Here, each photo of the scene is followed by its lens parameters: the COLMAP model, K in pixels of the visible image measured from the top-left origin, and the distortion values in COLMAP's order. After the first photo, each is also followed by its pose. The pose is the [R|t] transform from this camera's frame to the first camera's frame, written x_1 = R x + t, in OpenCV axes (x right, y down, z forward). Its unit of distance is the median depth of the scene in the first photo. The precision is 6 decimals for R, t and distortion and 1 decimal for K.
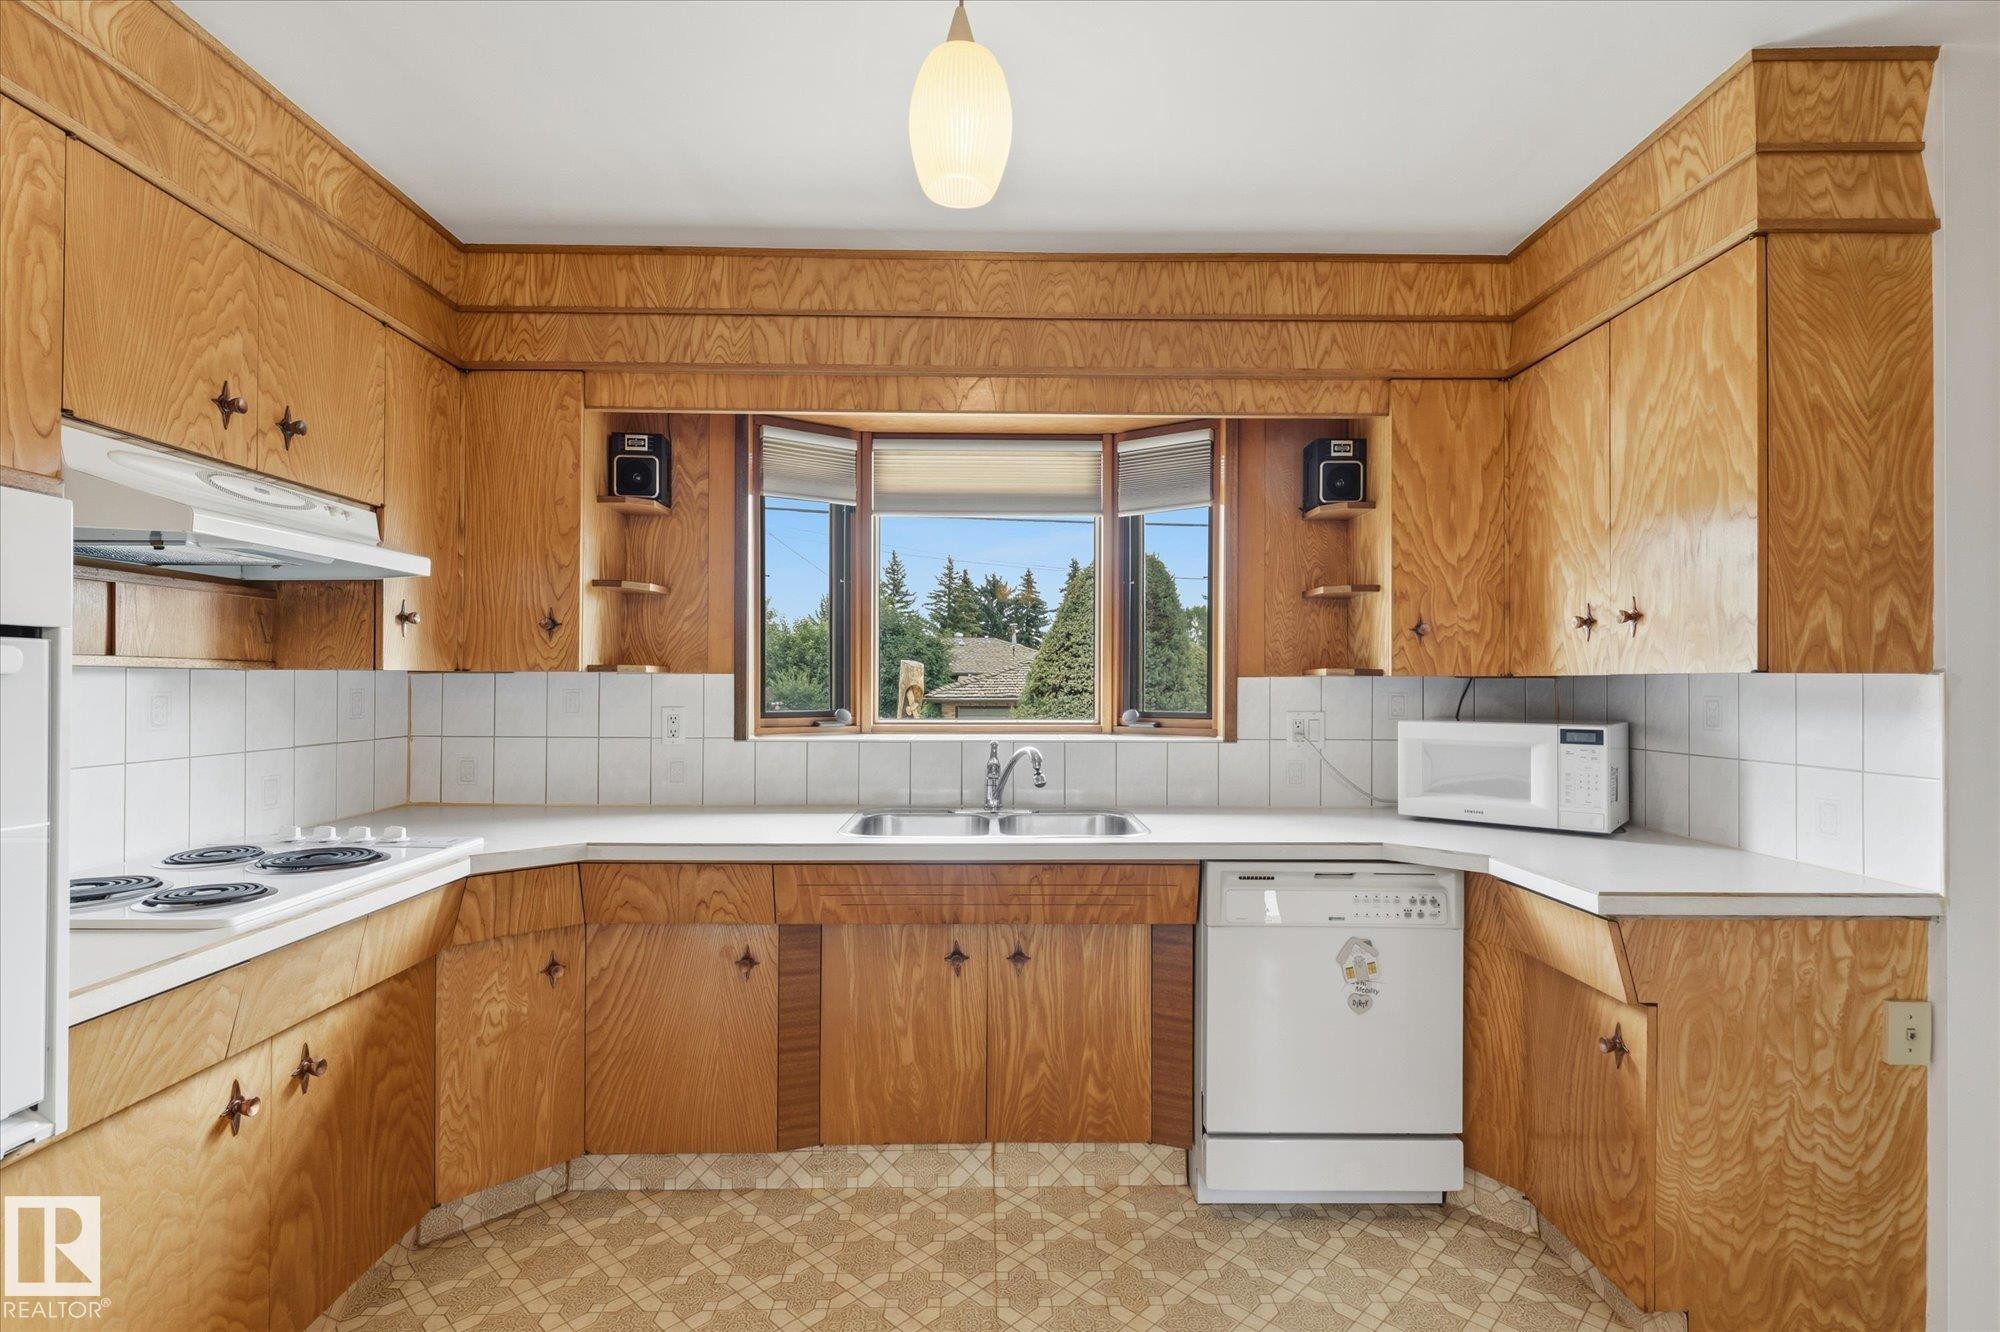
lens RADIAL K [[947.0, 0, 1001.3], [0, 947.0, 676.2], [0, 0, 1]] dist [0.000212, -0.000576]
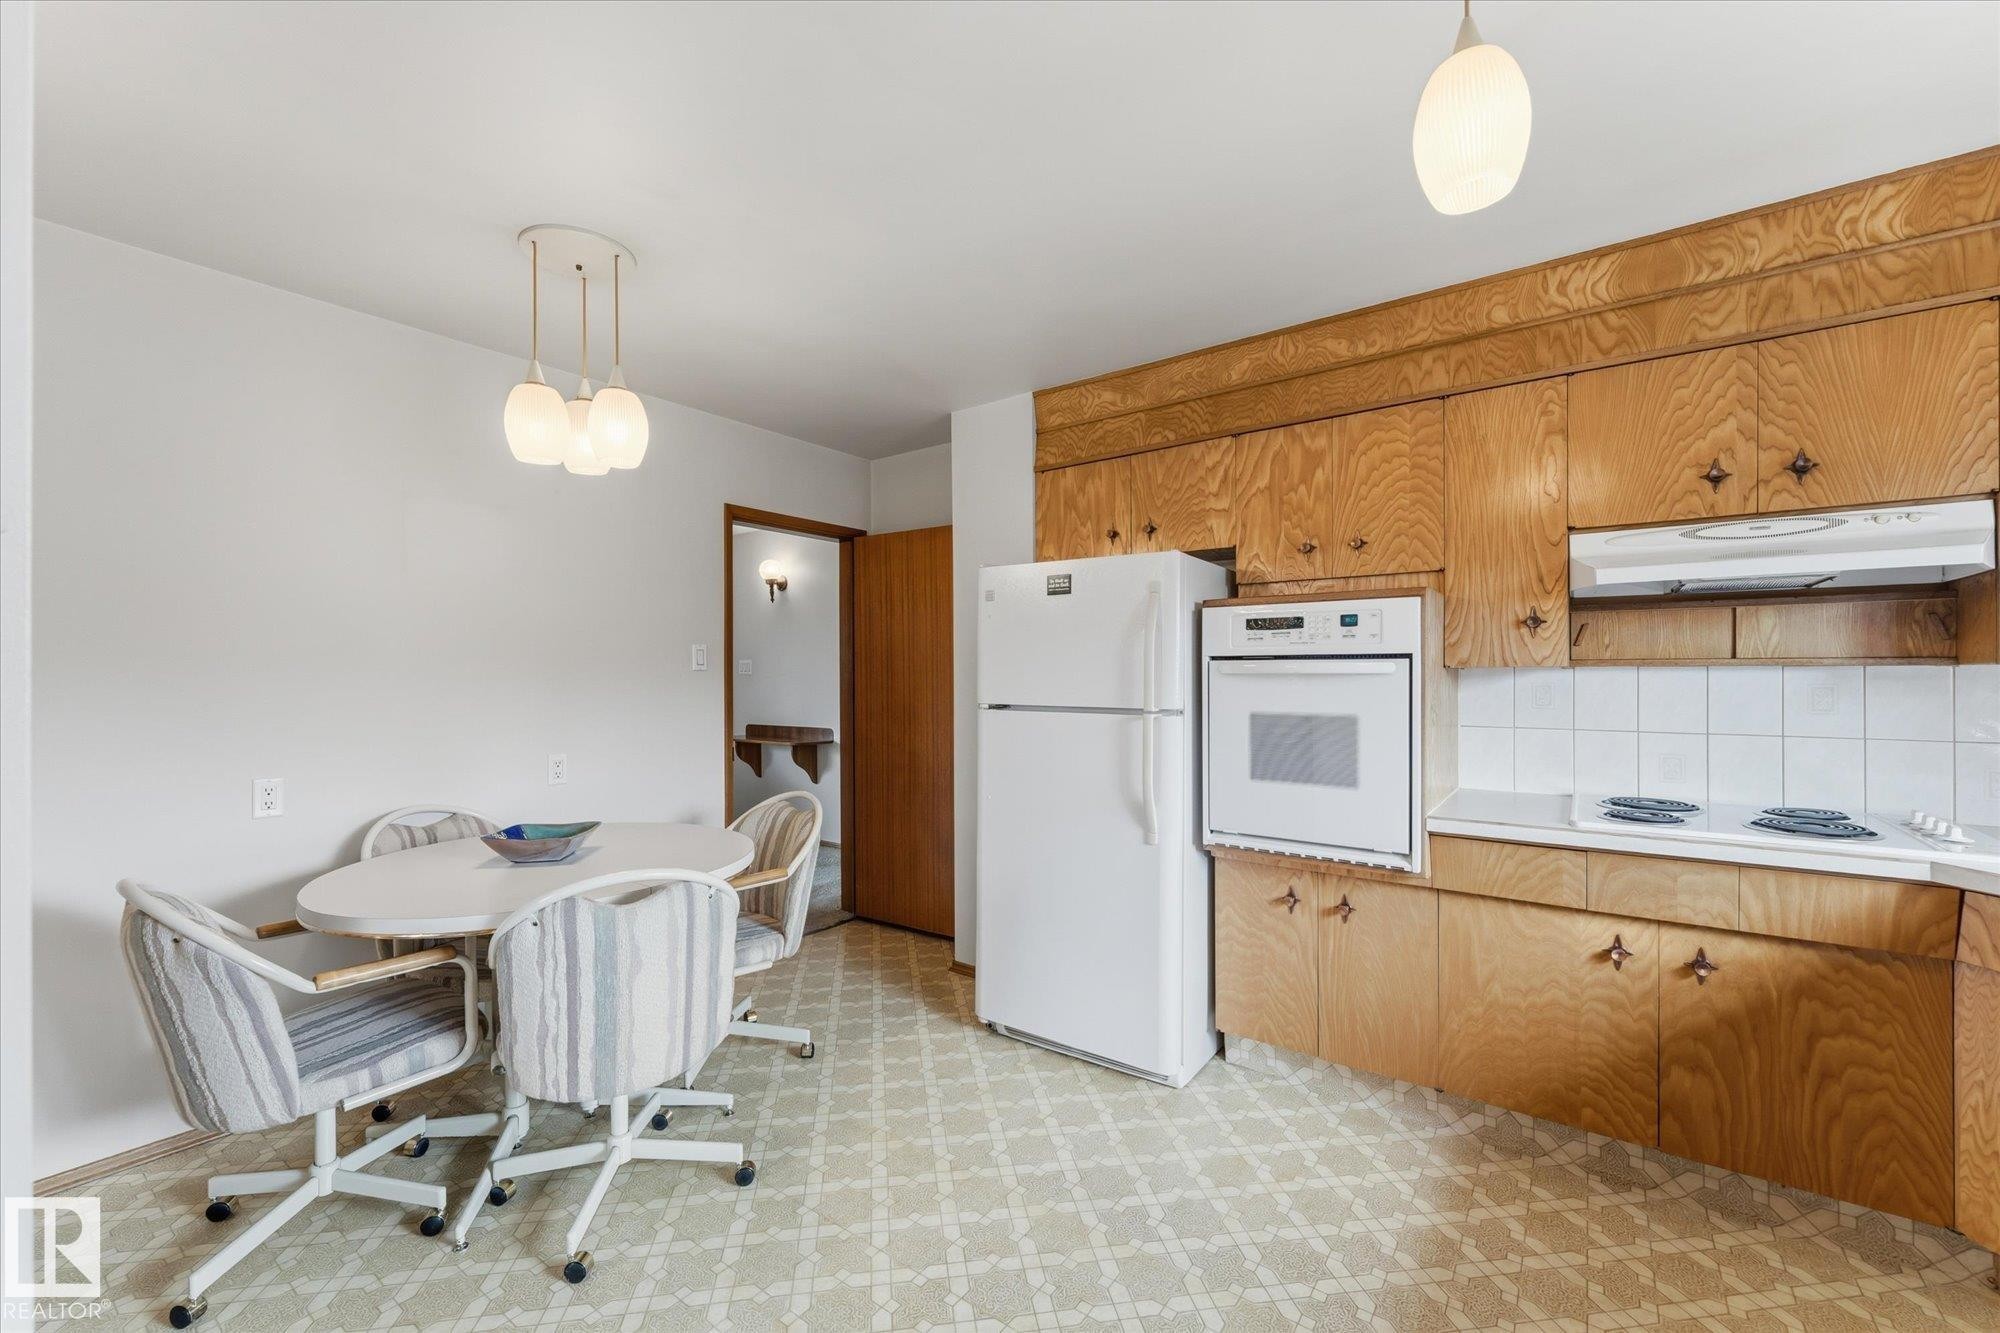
lens RADIAL K [[807.7, 0, 1002.4], [0, 807.7, 674.4], [0, 0, 1]] dist [0.000589, -0.000025]
pose [[-0.608587, -0.000887, -0.793487, 0.565318], [0.005794, 0.999968, -0.005561, 0.002529], [0.793466, -0.007982, -0.608562, 0.673267]]
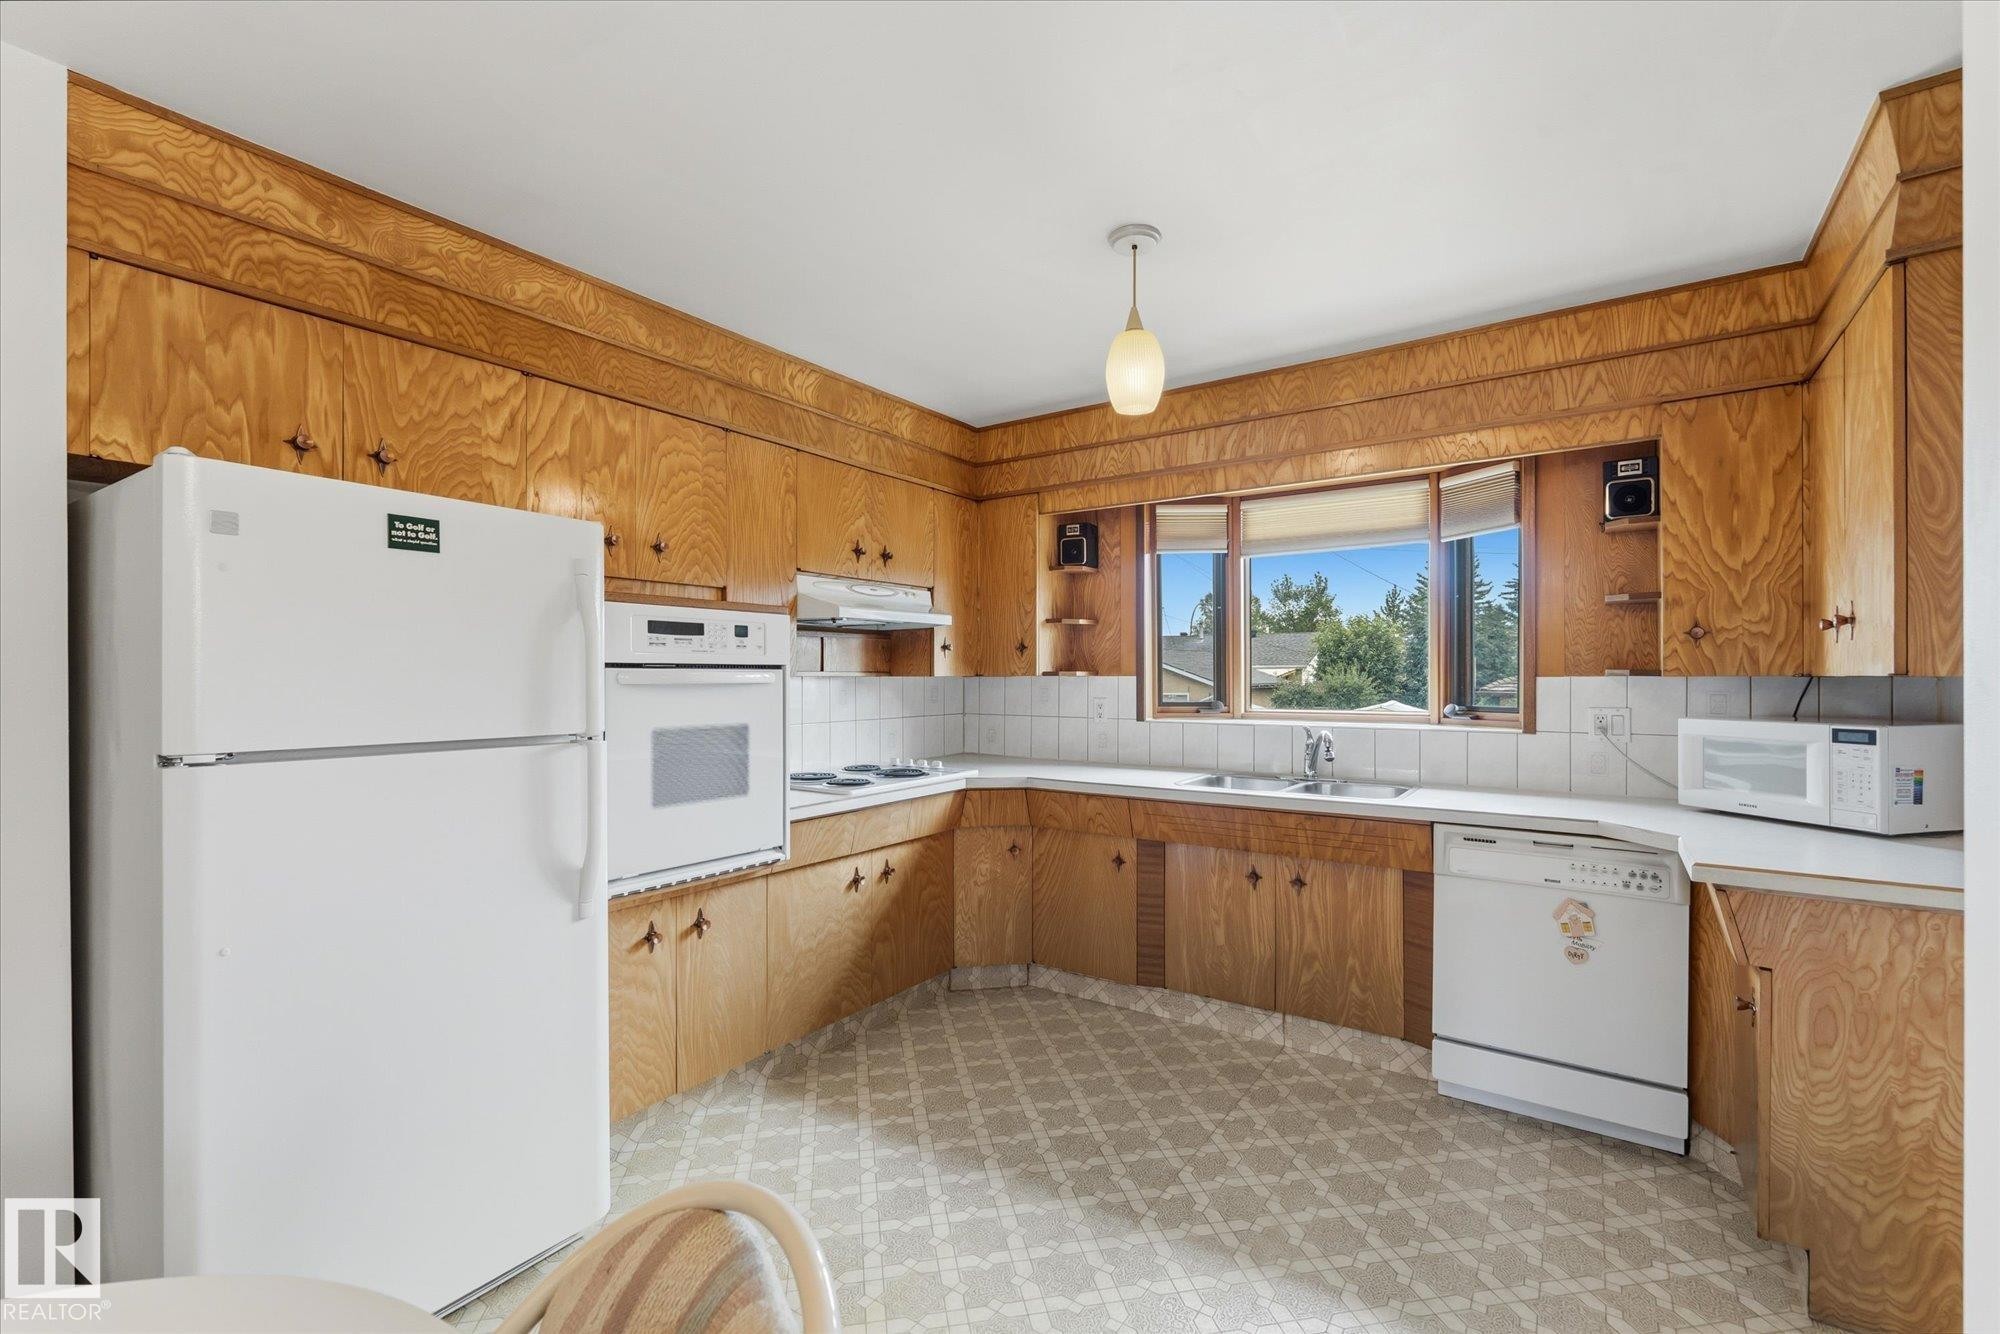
lens RADIAL K [[859.7, 0, 1002.6], [0, 859.7, 676.1], [0, 0, 1]] dist [-0.000739, -0.000456]
pose [[0.814869, -0.004733, -0.579626, 0.410118], [0.008447, 0.999957, 0.003709, -0.011766], [0.579584, -0.007919, 0.814874, -0.276675]]
